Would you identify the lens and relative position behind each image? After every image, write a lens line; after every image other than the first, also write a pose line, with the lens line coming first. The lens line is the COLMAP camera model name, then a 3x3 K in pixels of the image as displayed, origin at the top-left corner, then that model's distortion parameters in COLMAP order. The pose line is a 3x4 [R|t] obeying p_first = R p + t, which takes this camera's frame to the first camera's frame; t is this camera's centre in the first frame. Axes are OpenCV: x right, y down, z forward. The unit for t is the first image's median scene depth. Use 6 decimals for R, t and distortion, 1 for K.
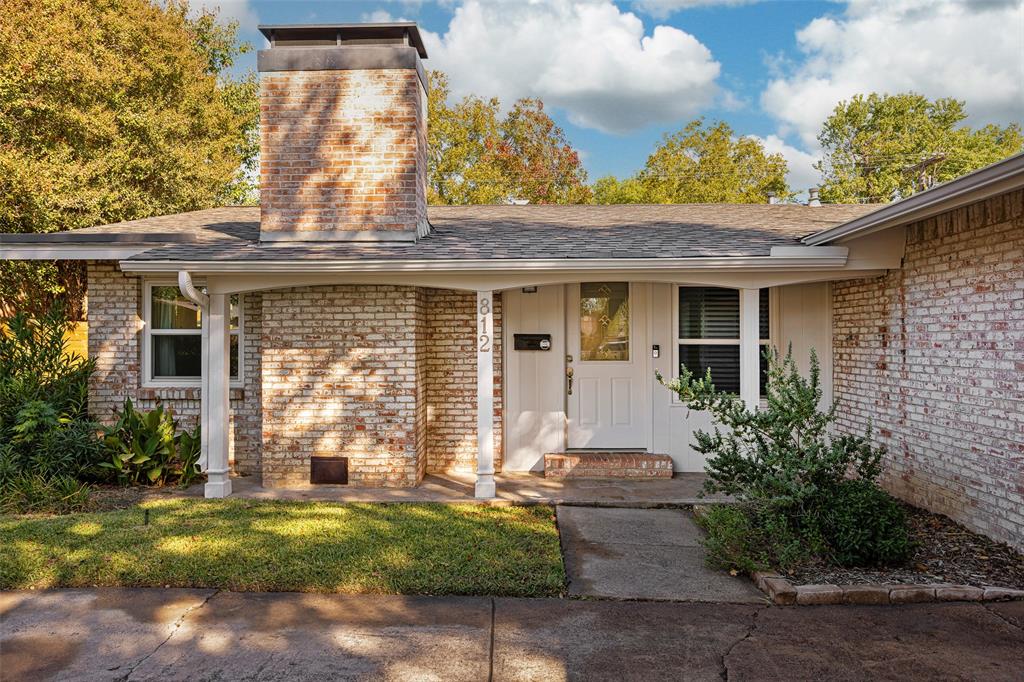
lens RADIAL K [[654.2, 0, 512.0], [0, 654.2, 341.0], [0, 0, 1]] dist [-0.036112, 0.001848]
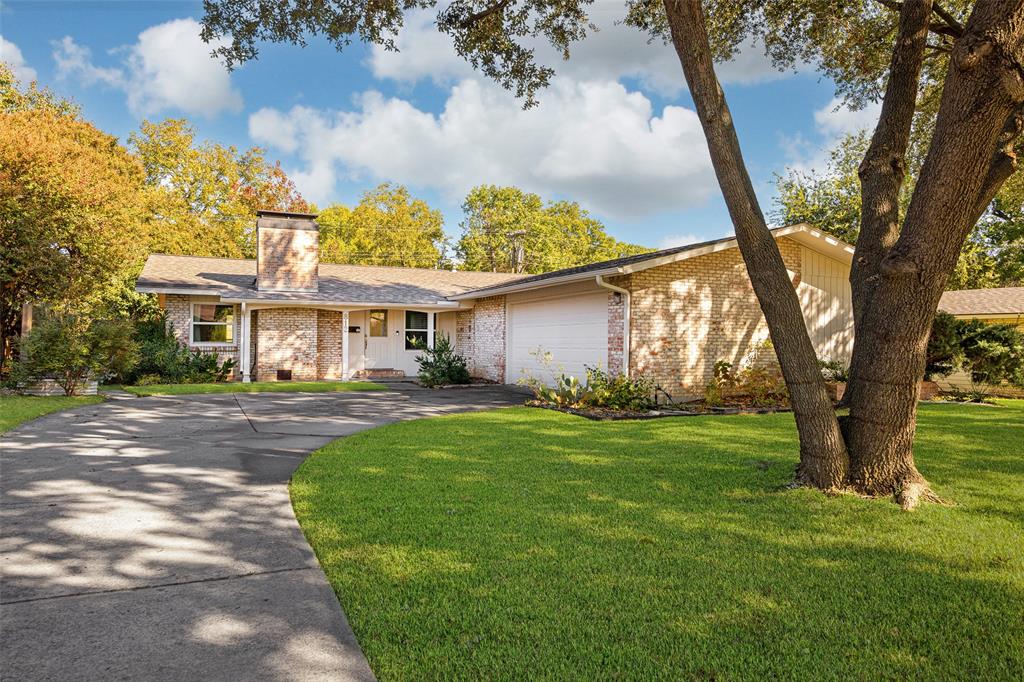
lens RADIAL K [[654.2, 0, 512.0], [0, 654.2, 341.0], [0, 0, 1]] dist [-0.036112, 0.001848]
pose [[0.873724, 0.006782, 0.486375, -0.788709], [-0.008388, 0.999964, 0.001126, 0.045126], [-0.486349, -0.005064, 0.873750, -1.861631]]
